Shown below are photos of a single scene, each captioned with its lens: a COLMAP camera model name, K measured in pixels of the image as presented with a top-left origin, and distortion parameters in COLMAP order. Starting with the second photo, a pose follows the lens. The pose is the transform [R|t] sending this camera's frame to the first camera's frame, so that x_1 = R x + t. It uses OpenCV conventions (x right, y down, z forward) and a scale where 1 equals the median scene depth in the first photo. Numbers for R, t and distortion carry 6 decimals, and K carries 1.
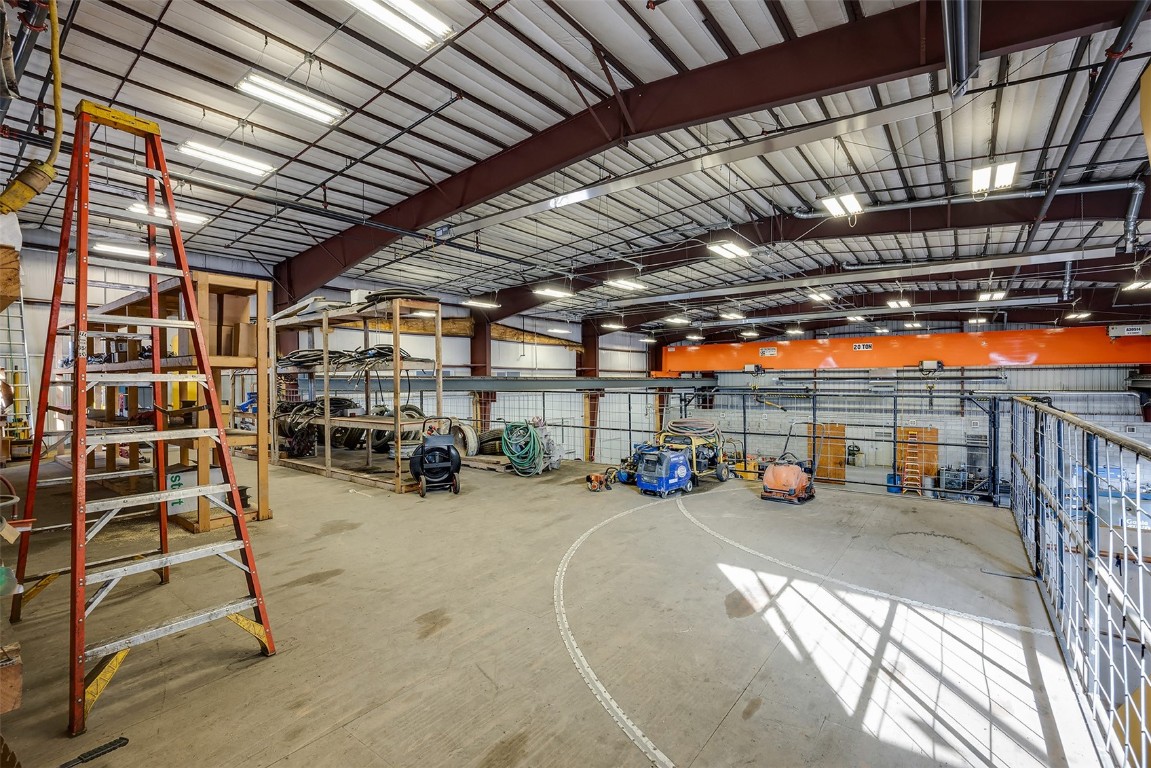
lens RADIAL K [[527.9, 0, 556.6], [0, 527.9, 376.5], [0, 0, 1]] dist [-0.019897, 0.002707]
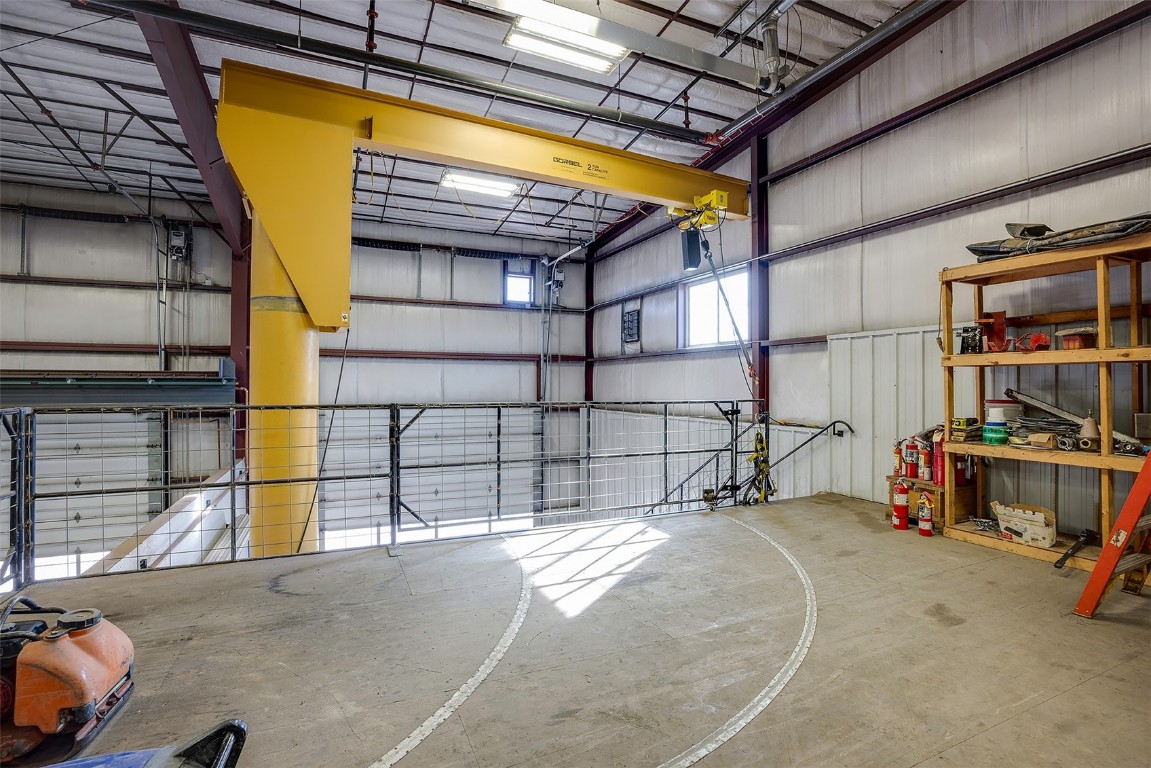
lens RADIAL K [[527.9, 0, 582.2], [0, 527.9, 385.3], [0, 0, 1]] dist [-0.019897, 0.002707]
pose [[-0.898939, 0.002210, 0.438069, -0.037369], [-0.002249, 0.999951, -0.009659, 0.016507], [-0.438069, -0.009669, -0.898890, 1.929065]]
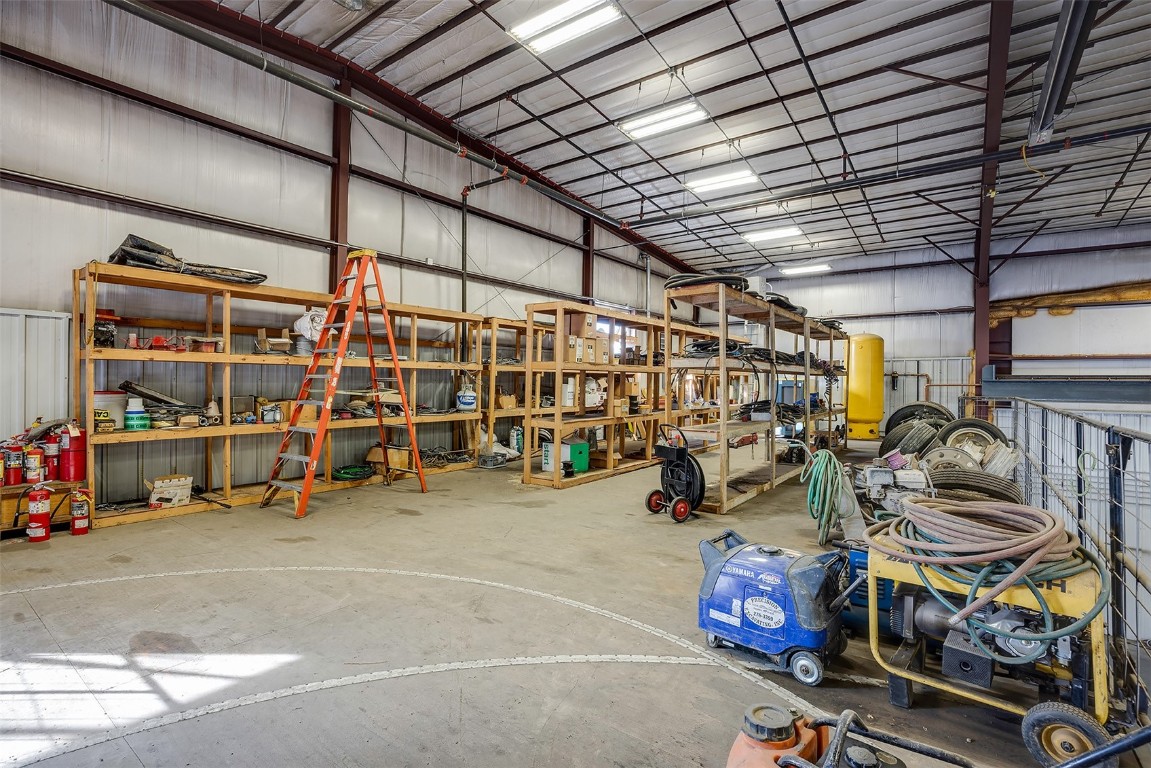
lens RADIAL K [[527.9, 0, 576.6], [0, 527.9, 384.7], [0, 0, 1]] dist [-0.019897, 0.002707]
pose [[0.027144, 0.003550, -0.999625, 1.093883], [0.002476, 0.999990, 0.003618, 0.018322], [0.999628, -0.002574, 0.027135, 1.503230]]
